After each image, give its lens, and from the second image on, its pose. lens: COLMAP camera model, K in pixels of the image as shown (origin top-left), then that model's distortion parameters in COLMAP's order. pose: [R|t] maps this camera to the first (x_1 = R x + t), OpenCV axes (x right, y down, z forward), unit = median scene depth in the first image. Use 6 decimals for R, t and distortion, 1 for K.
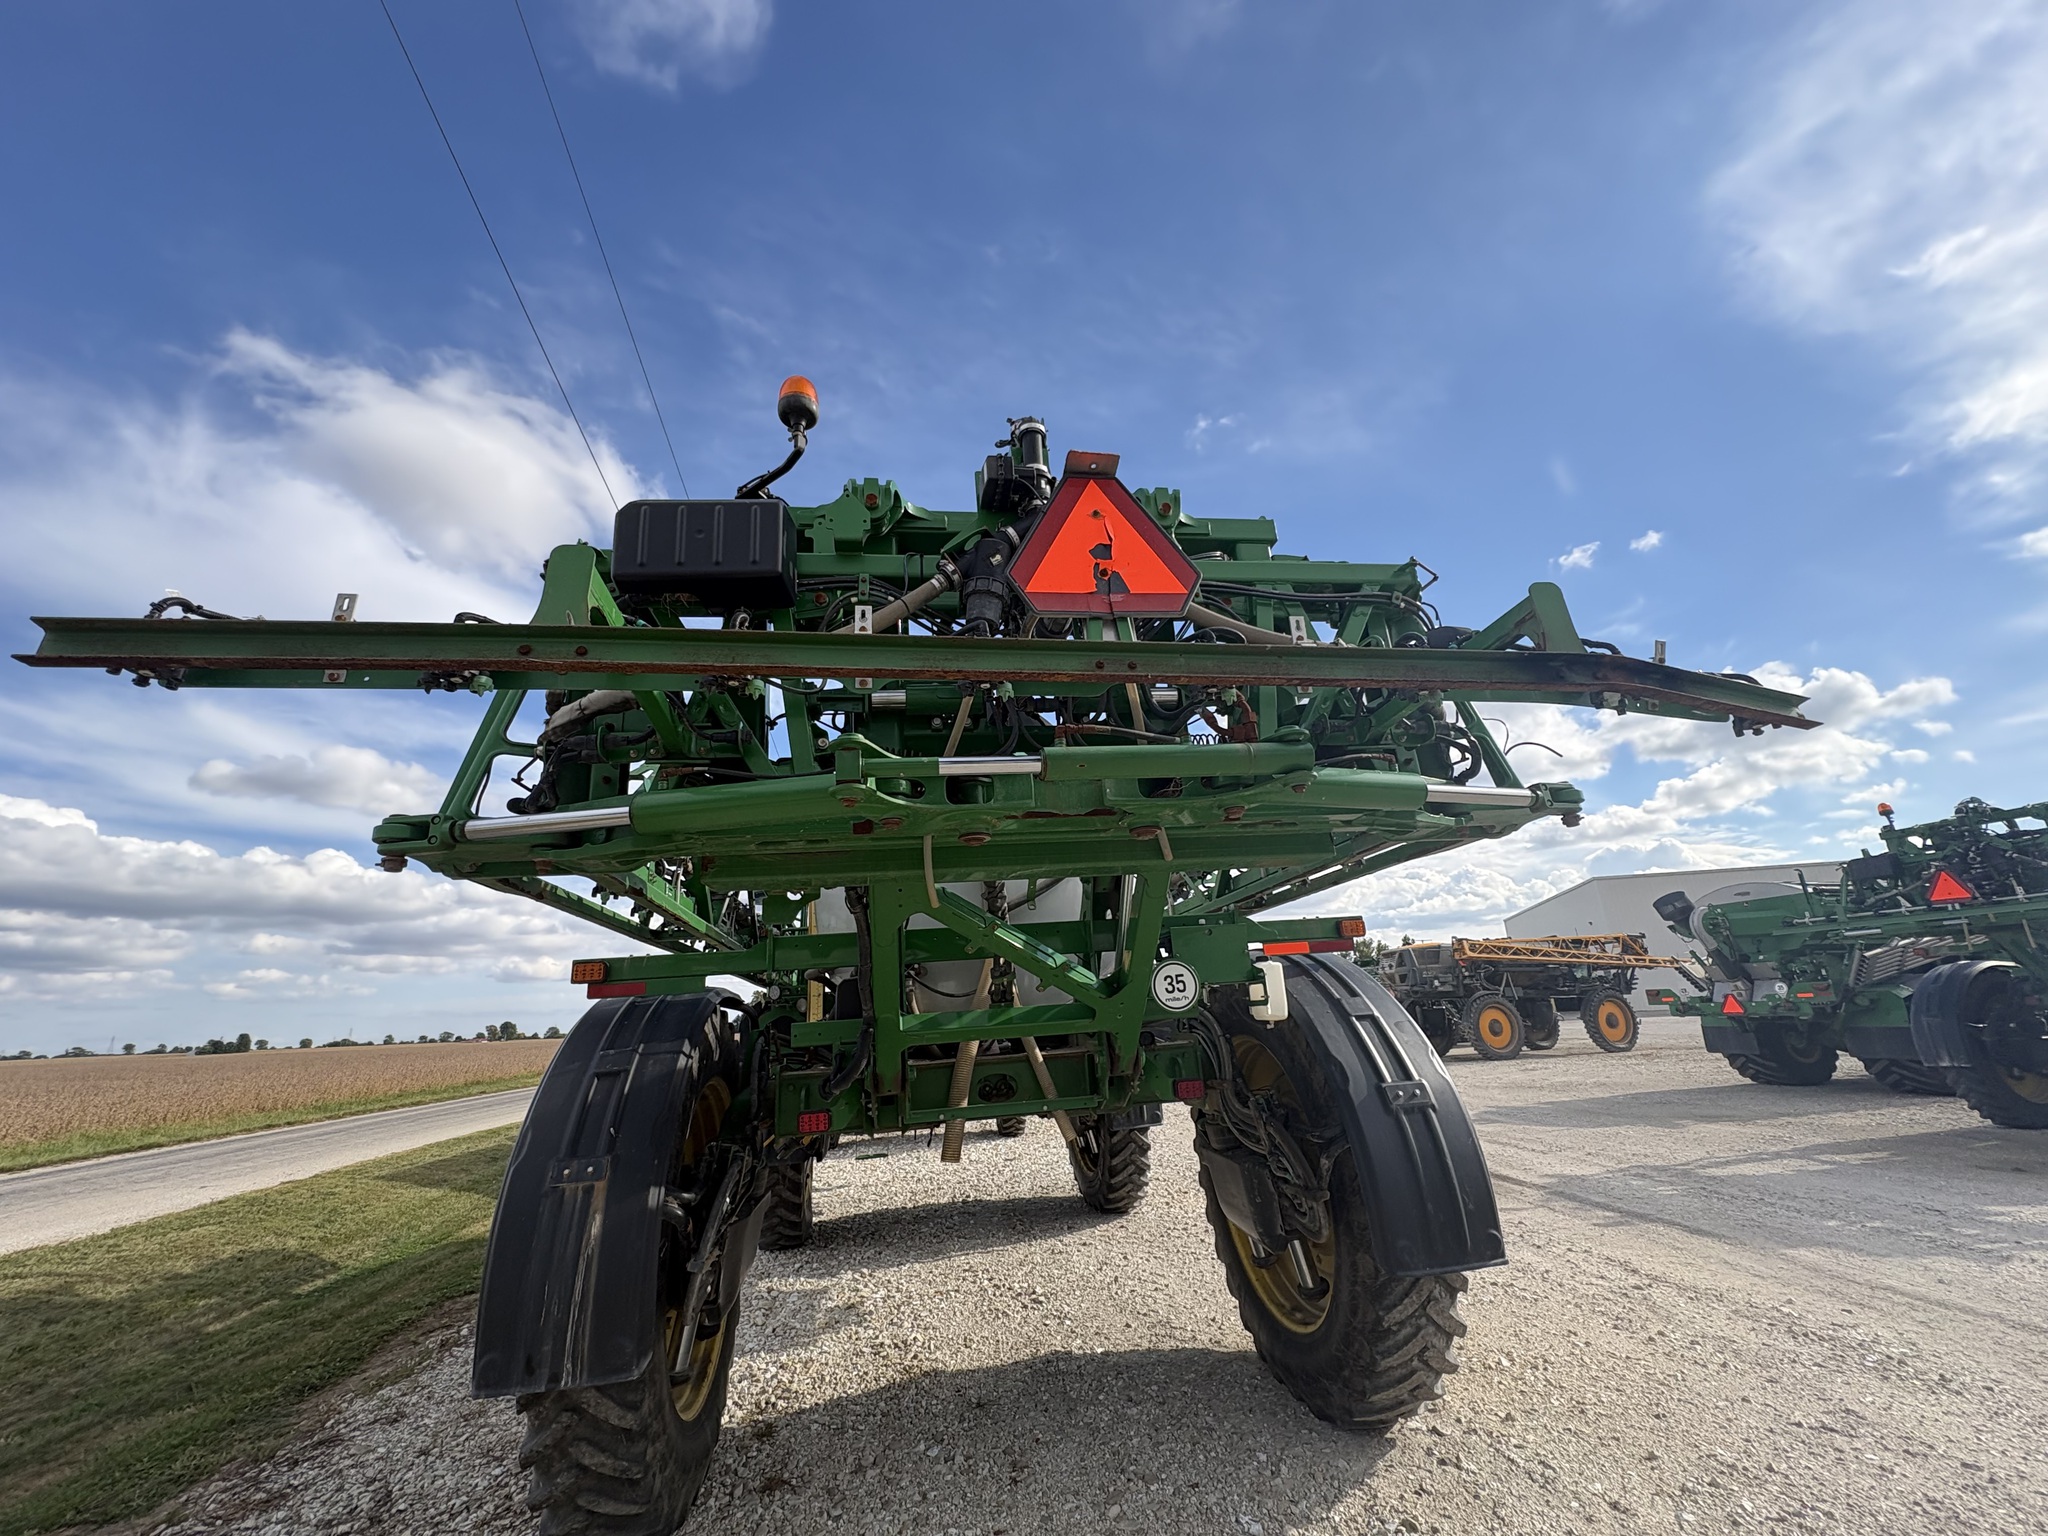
lens RADIAL K [[814.6, 0, 1020.2], [0, 814.6, 770.2], [0, 0, 1]] dist [-0.000099, 0.000034]
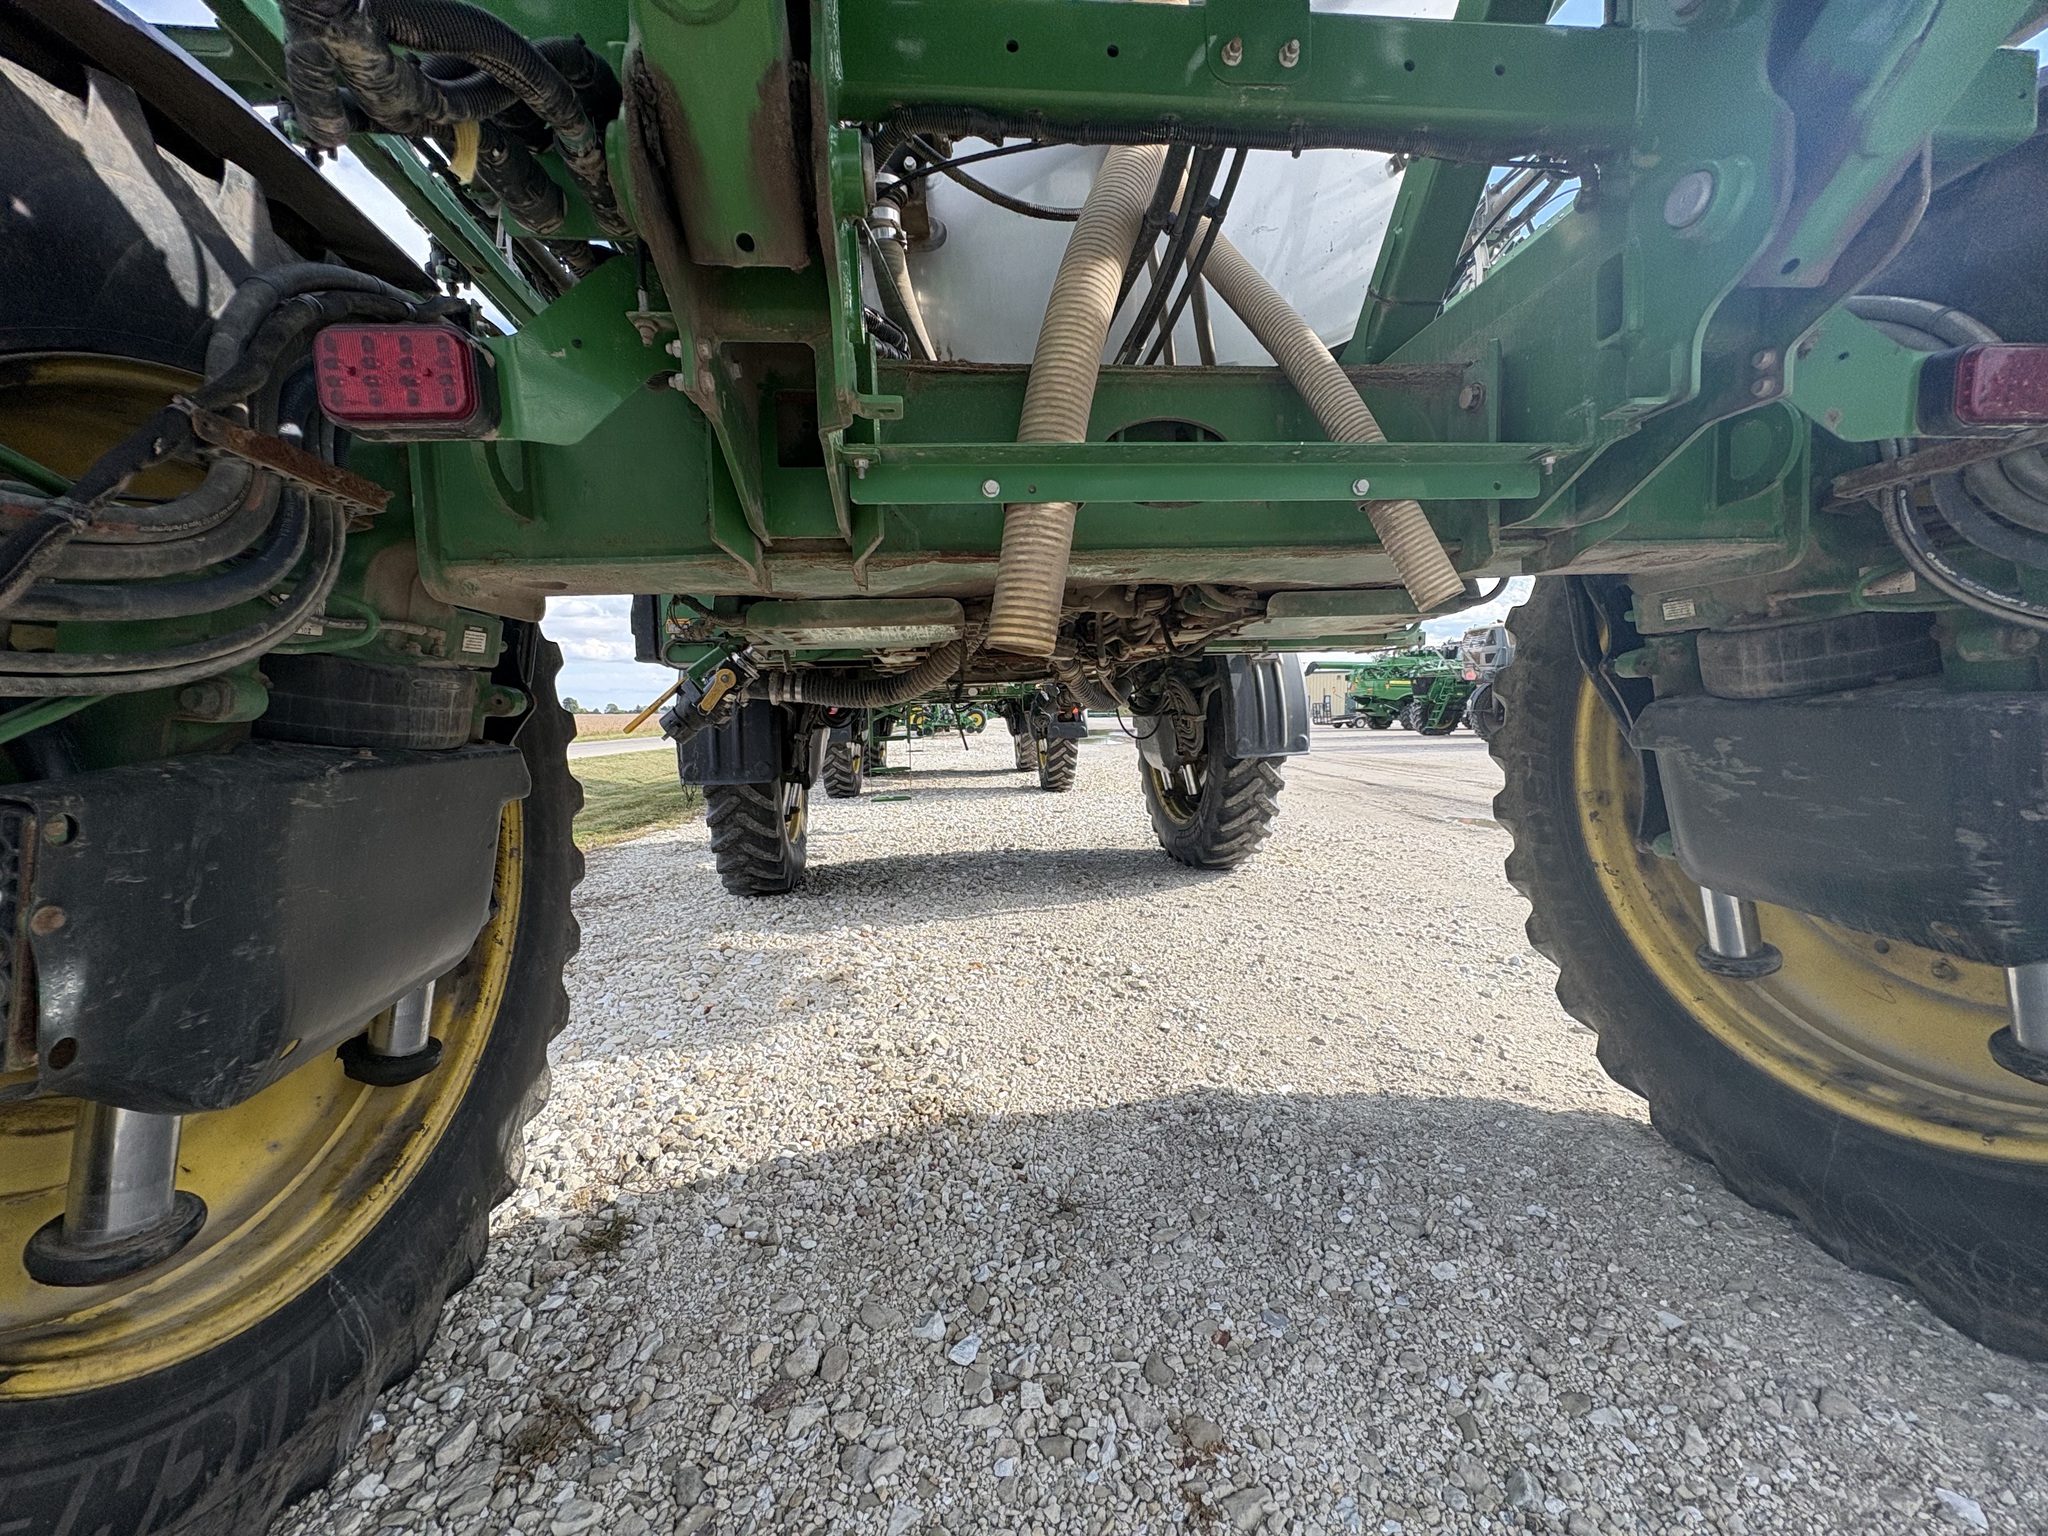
lens RADIAL K [[814.6, 0, 1023.3], [0, 814.6, 770.1], [0, 0, 1]] dist [-0.000099, 0.000034]
pose [[0.998898, 0.035089, -0.031155, -0.054062], [-0.021466, 0.932107, 0.361545, 0.302856], [0.041726, -0.360478, 0.931834, 0.521864]]
